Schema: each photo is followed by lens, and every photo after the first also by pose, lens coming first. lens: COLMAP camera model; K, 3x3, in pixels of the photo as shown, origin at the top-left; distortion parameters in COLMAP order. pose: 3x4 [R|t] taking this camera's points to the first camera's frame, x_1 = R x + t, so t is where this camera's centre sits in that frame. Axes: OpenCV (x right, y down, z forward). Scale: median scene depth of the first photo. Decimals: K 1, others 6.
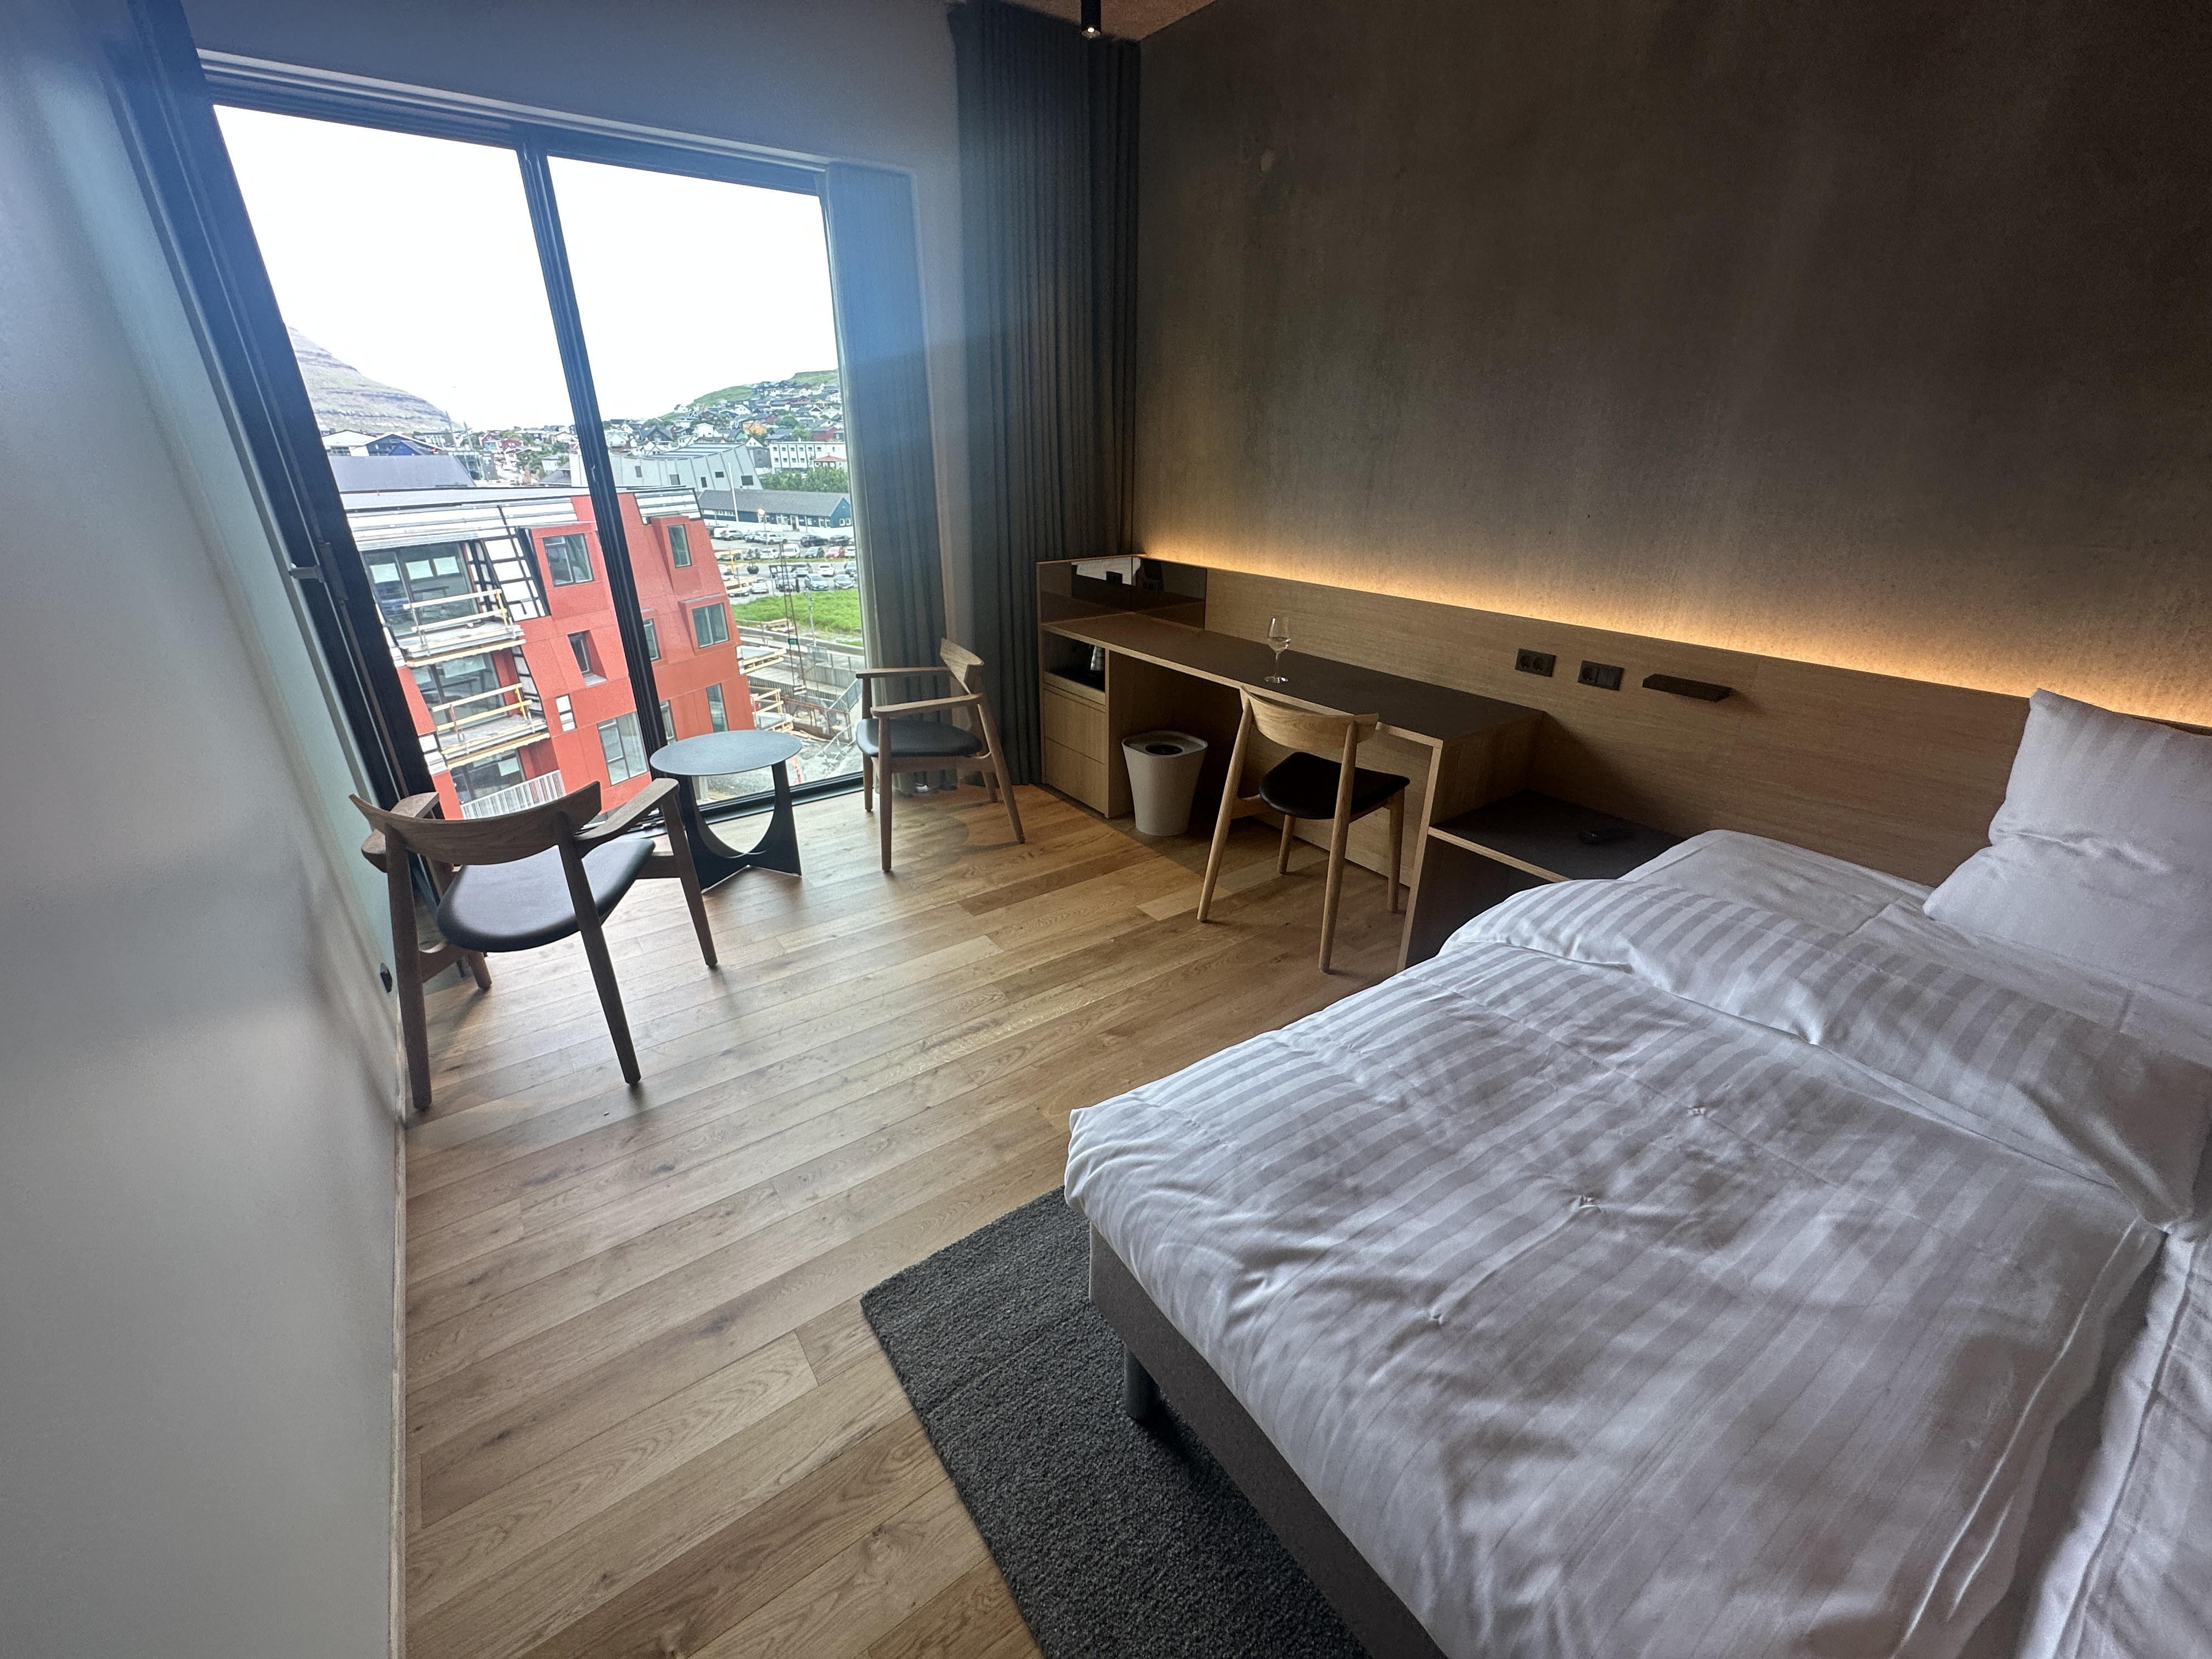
lens RADIAL K [[882.5, 0, 1103.3], [0, 882.5, 833.9], [0, 0, 1]] dist [-0.001937, -0.000100]
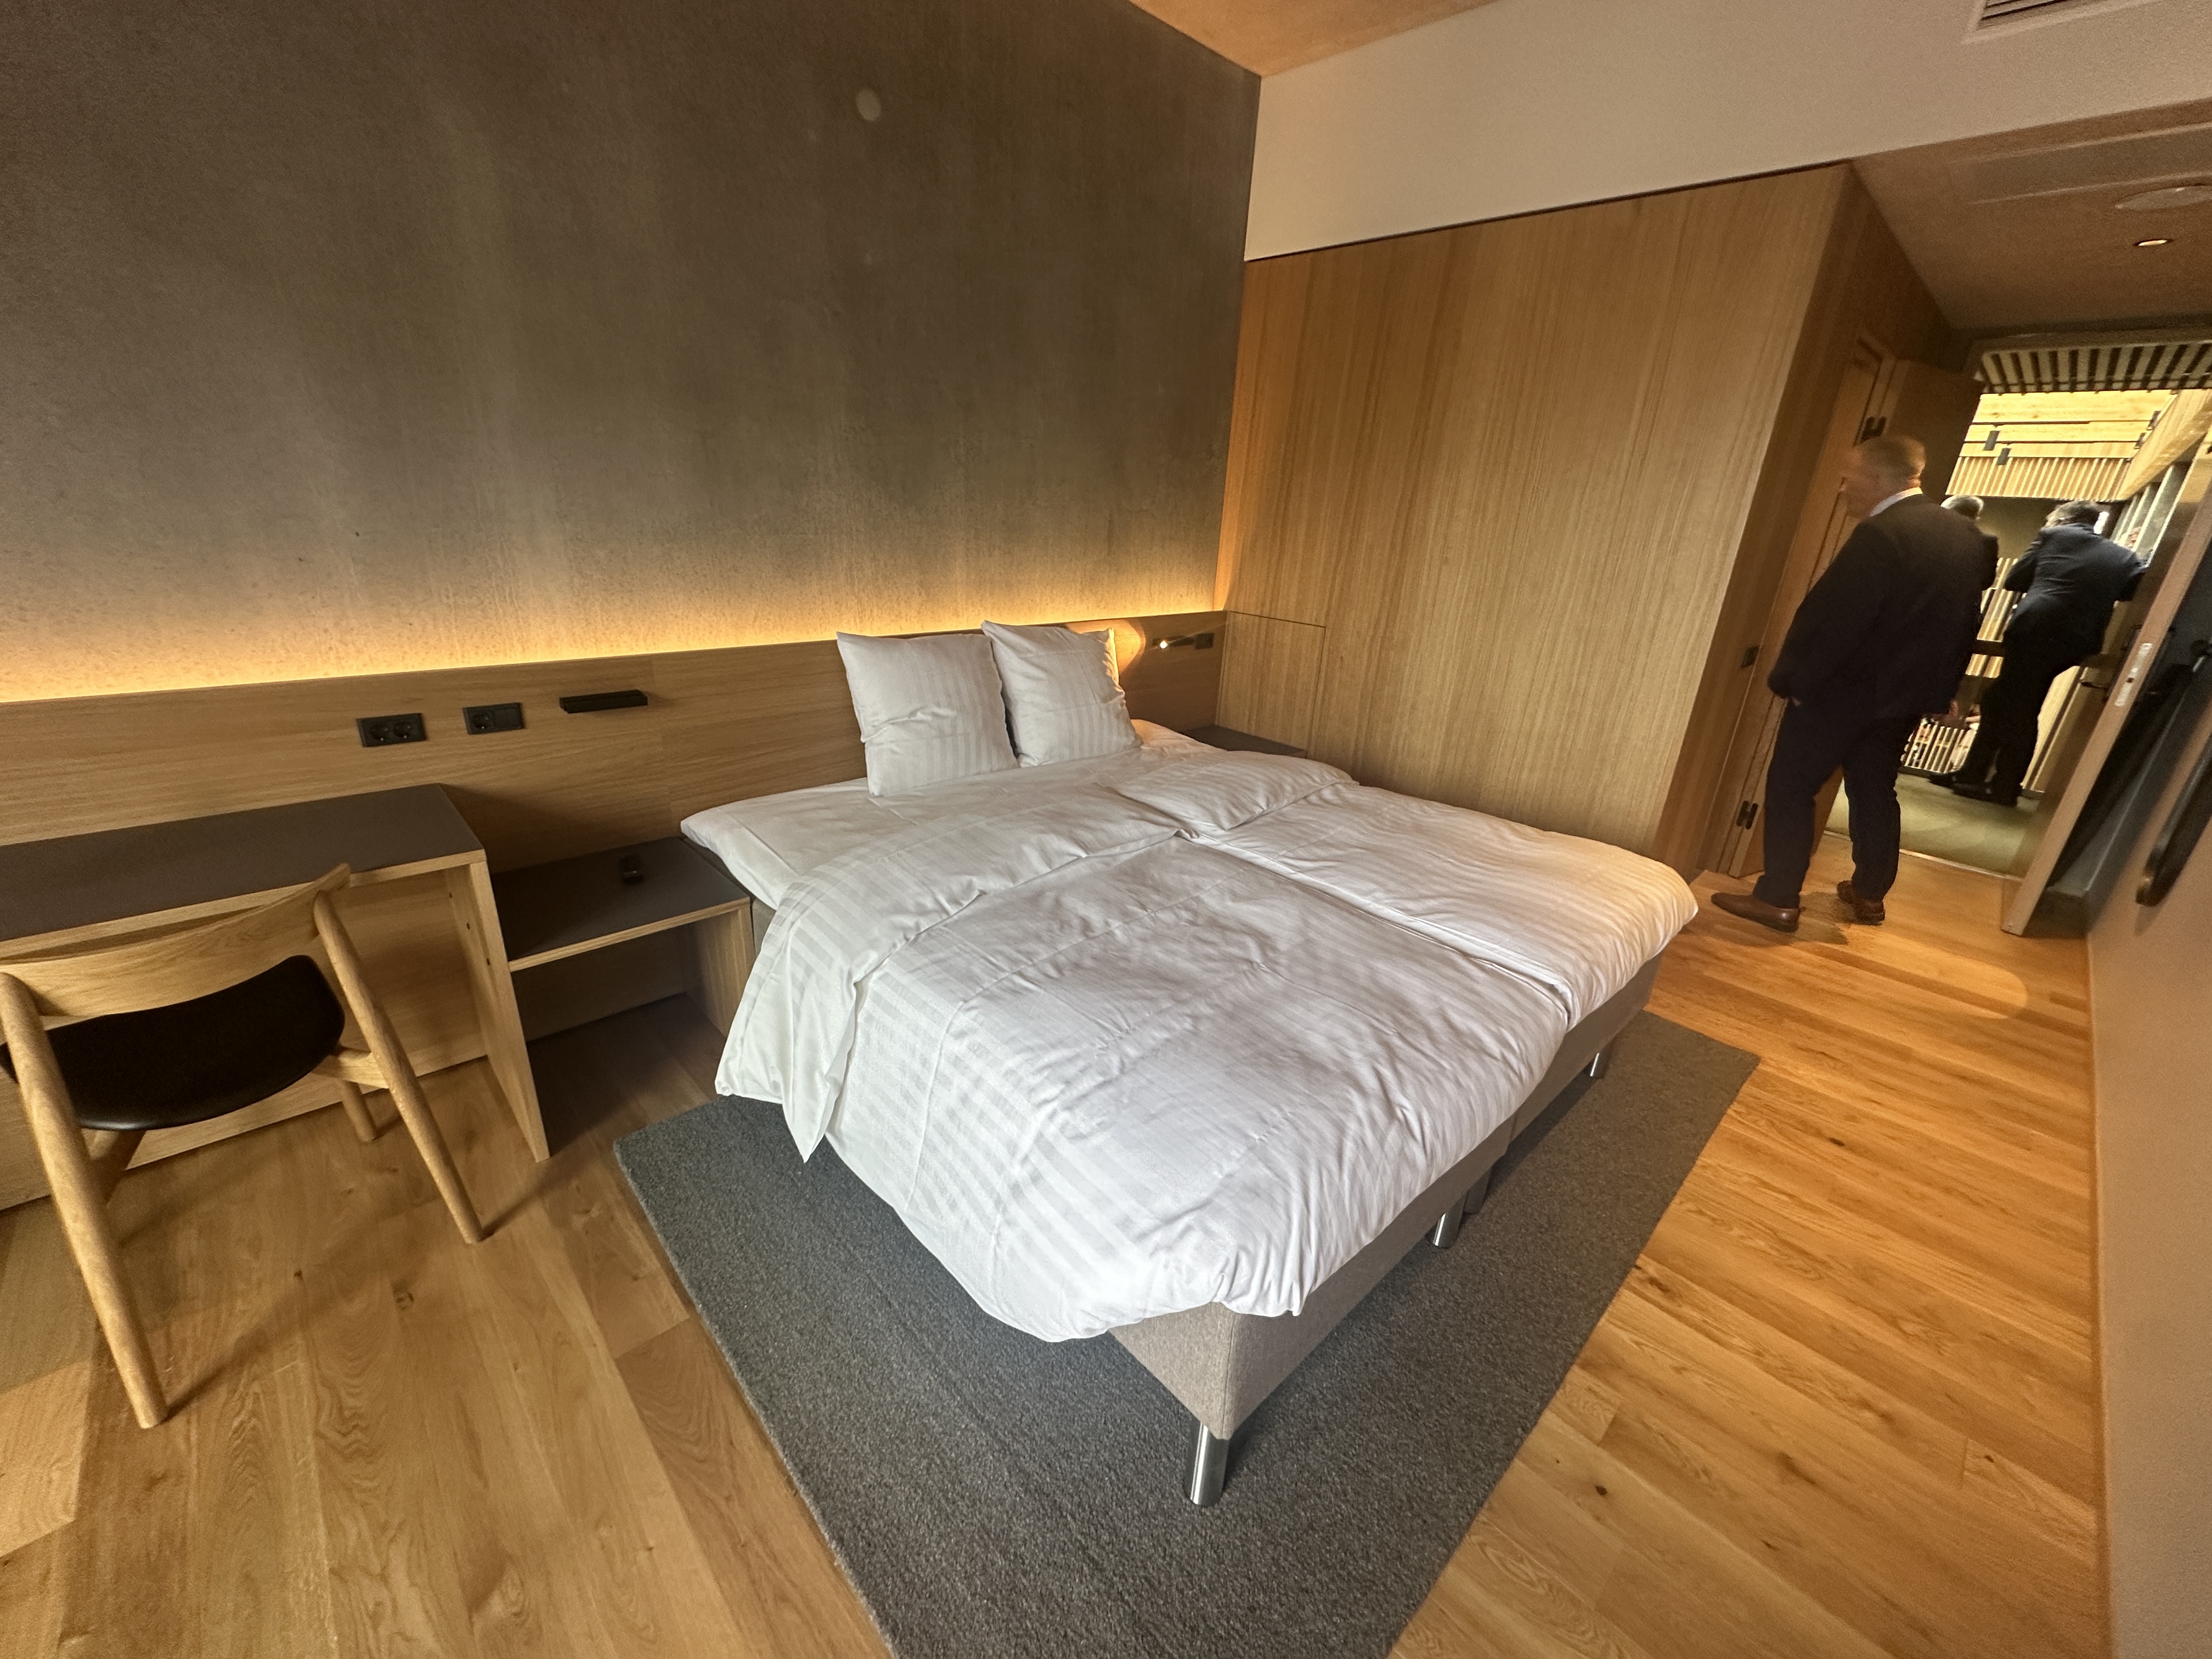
lens RADIAL K [[882.5, 0, 1103.3], [0, 882.5, 833.9], [0, 0, 1]] dist [-0.001937, -0.000100]
pose [[-0.131553, -0.369153, 0.920011, -0.525383], [0.354406, 0.849224, 0.391427, -0.334927], [-0.925792, 0.377550, 0.019112, 0.780081]]
